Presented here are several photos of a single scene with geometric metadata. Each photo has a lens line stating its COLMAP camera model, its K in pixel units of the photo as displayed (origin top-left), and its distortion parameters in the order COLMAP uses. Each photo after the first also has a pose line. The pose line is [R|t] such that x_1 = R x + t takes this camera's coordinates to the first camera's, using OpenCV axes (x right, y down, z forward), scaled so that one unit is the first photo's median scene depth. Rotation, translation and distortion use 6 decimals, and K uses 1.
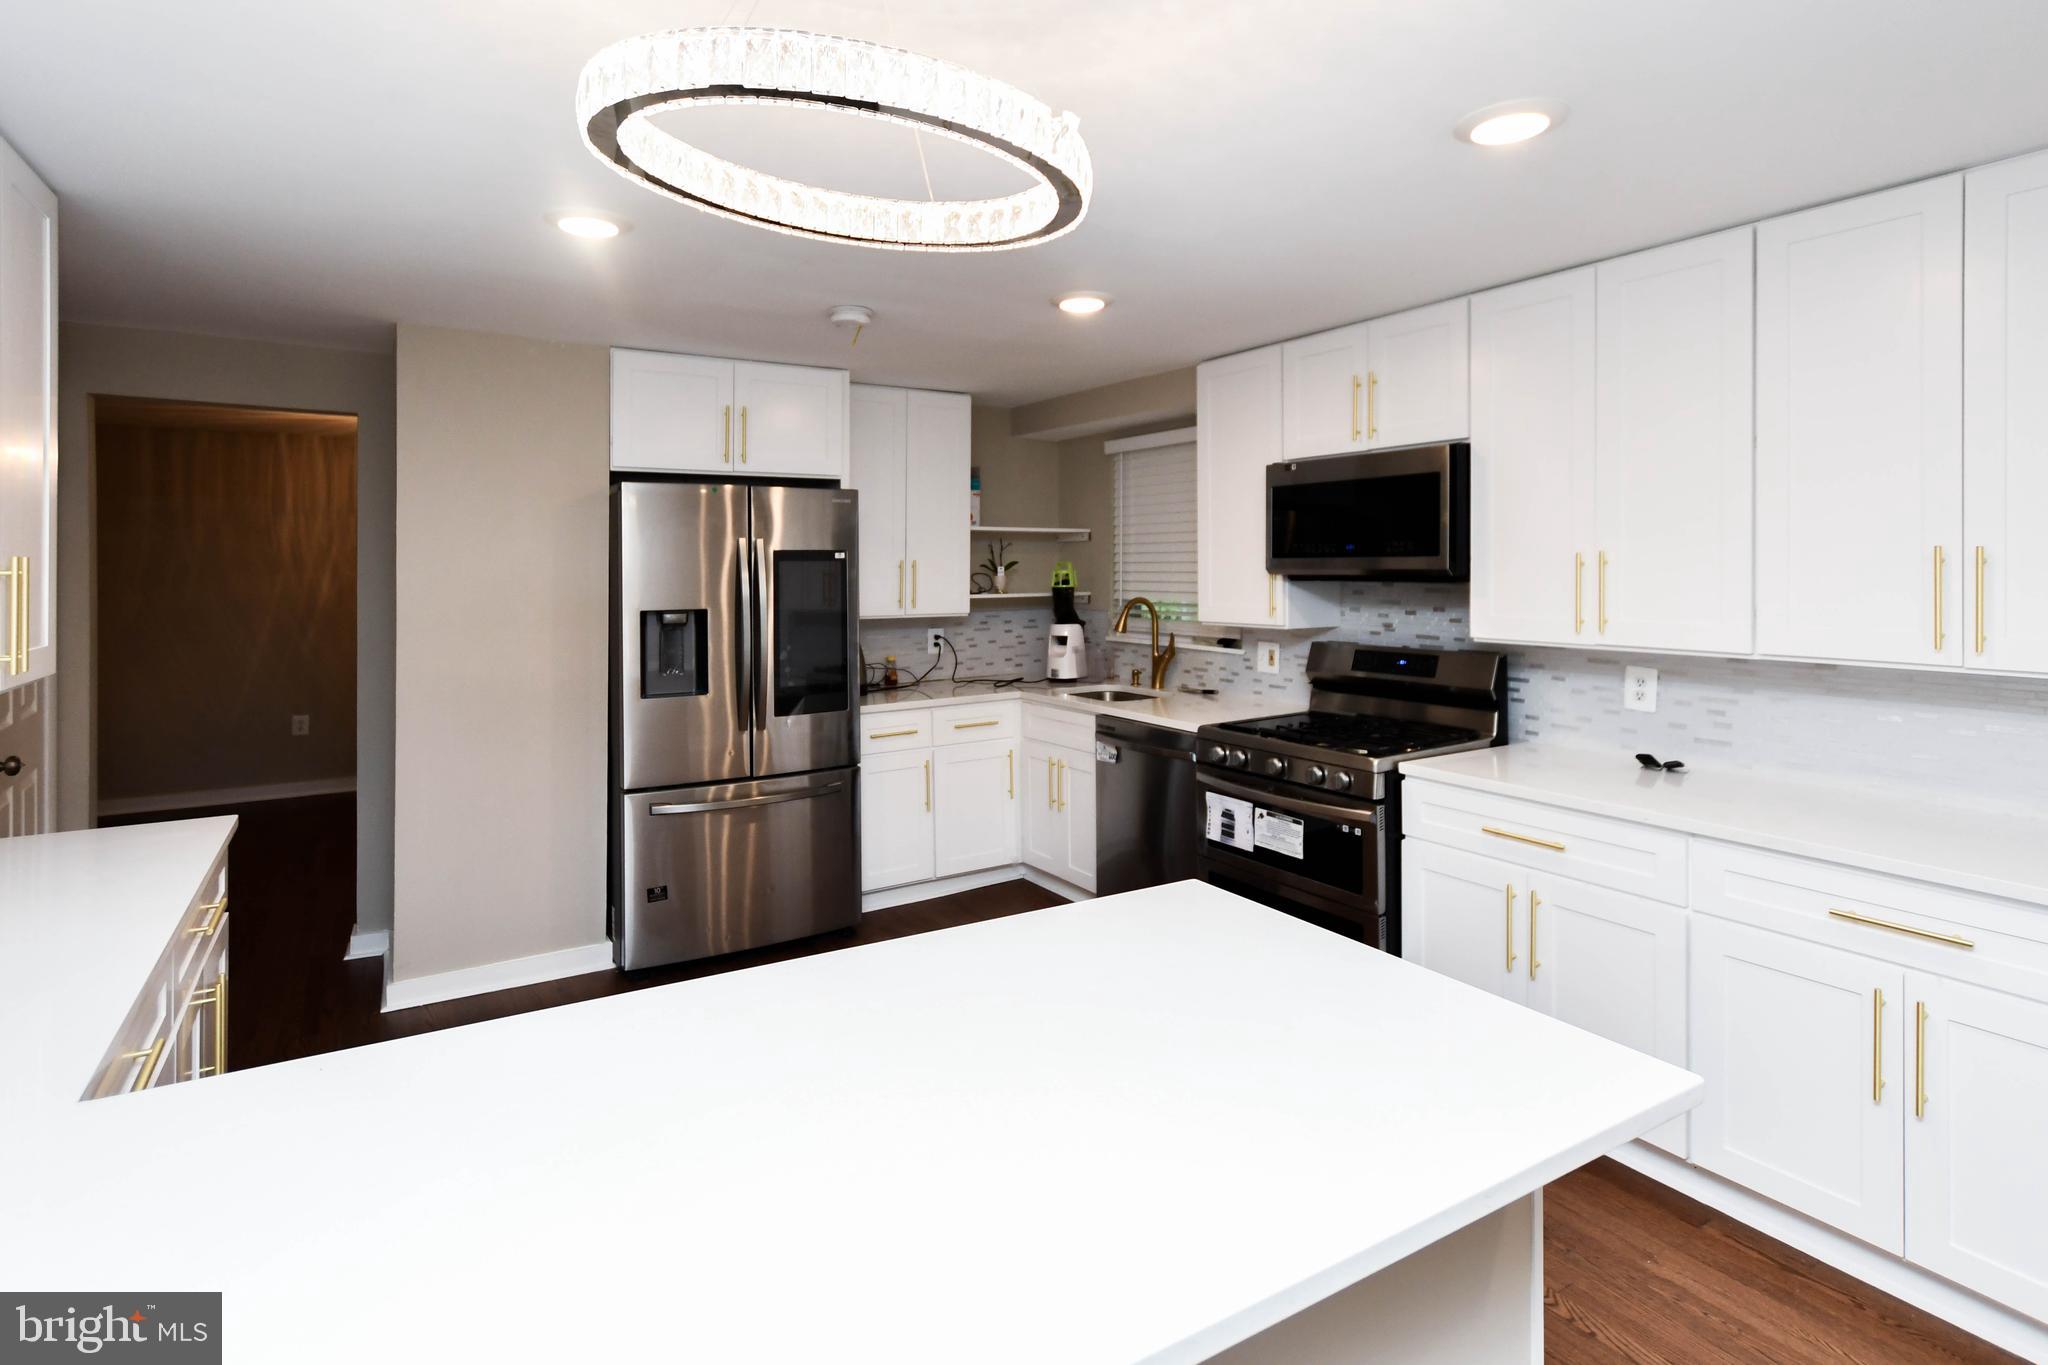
lens RADIAL K [[1045.6, 0, 996.7], [0, 1045.6, 569.0], [0, 0, 1]] dist [0.005607, -0.002735]
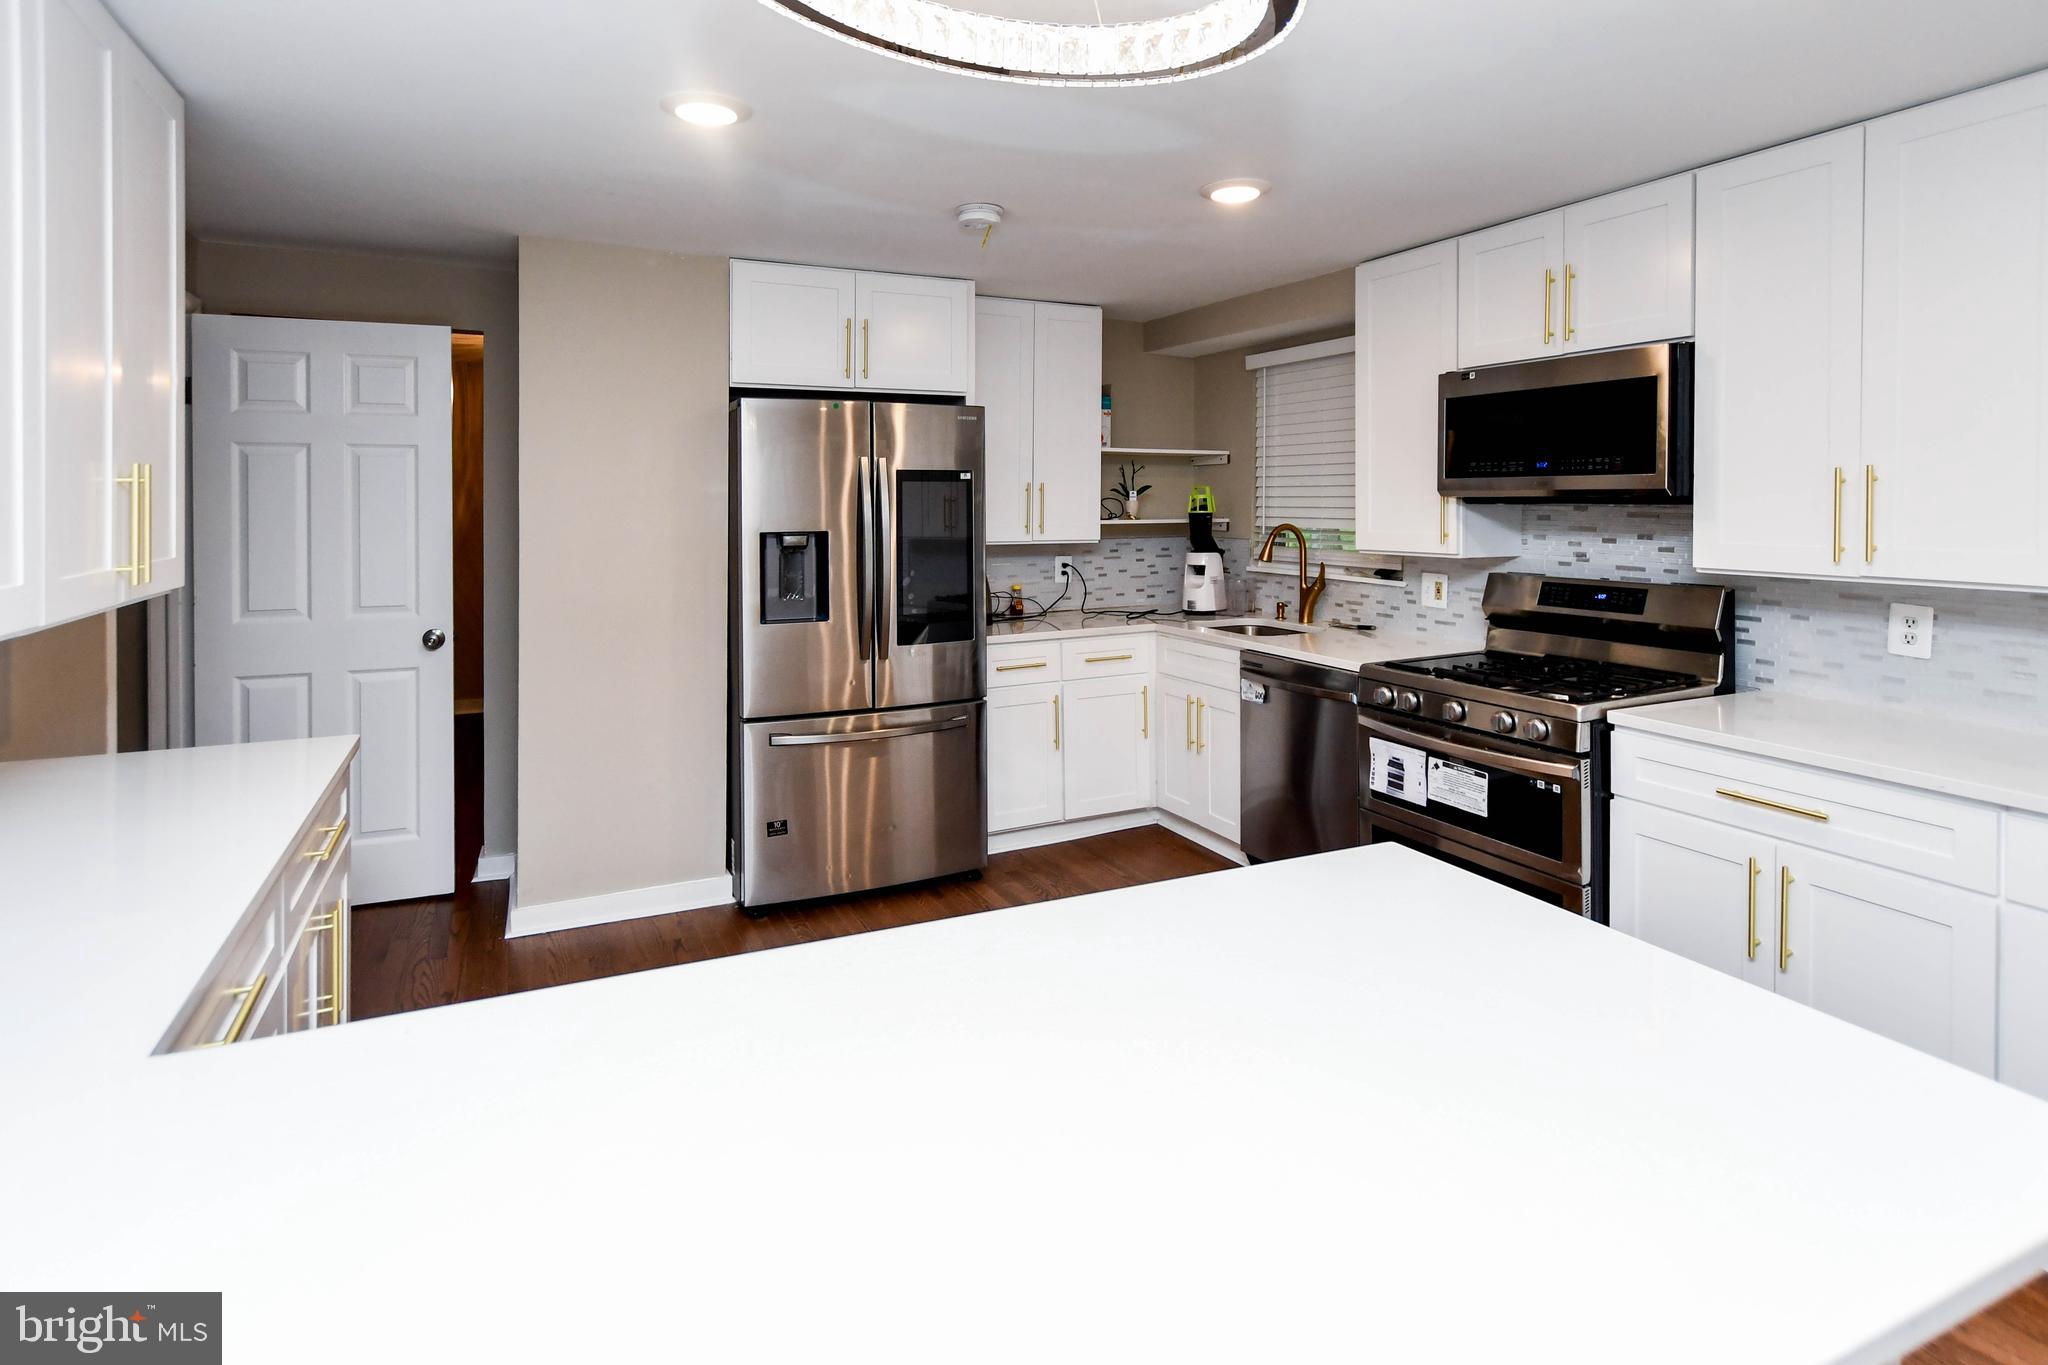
lens RADIAL K [[1045.6, 0, 1006.6], [0, 1045.6, 513.4], [0, 0, 1]] dist [0.005607, -0.002735]
pose [[0.994726, 0.004299, -0.102479, -0.018003], [-0.003205, 0.999936, 0.010840, 0.011081], [0.102519, -0.010455, 0.994676, 0.071547]]
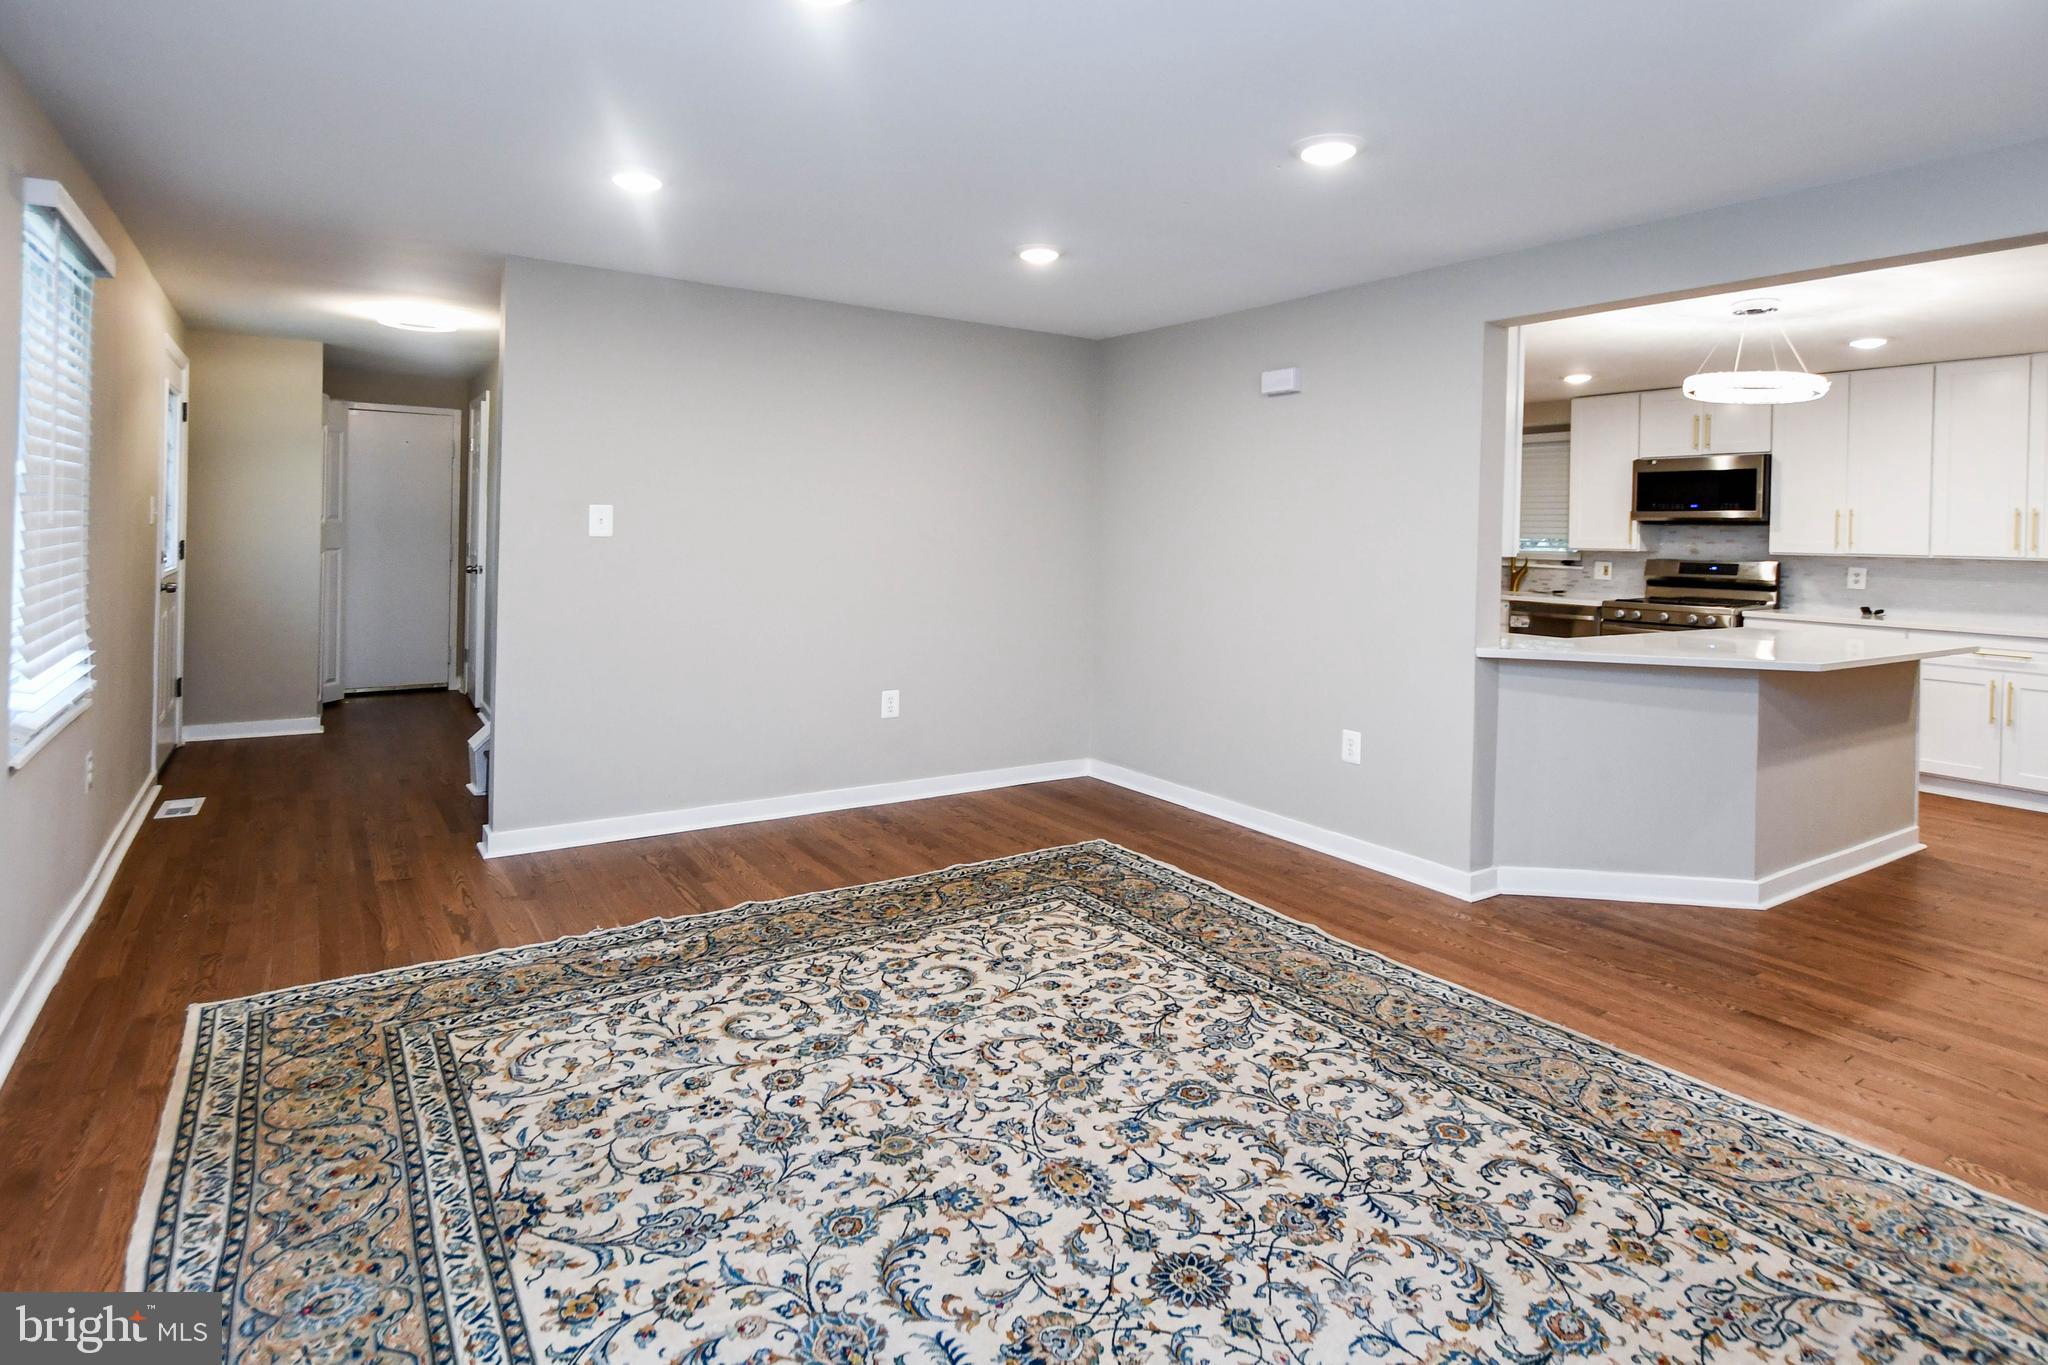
lens RADIAL K [[1045.6, 0, 1006.2], [0, 1045.6, 546.1], [0, 0, 1]] dist [0.005607, -0.002735]
pose [[0.999393, 0.020092, 0.028452, -0.885213], [-0.020433, 0.999722, 0.011752, 0.050482], [-0.028208, -0.012326, 0.999526, -0.796849]]
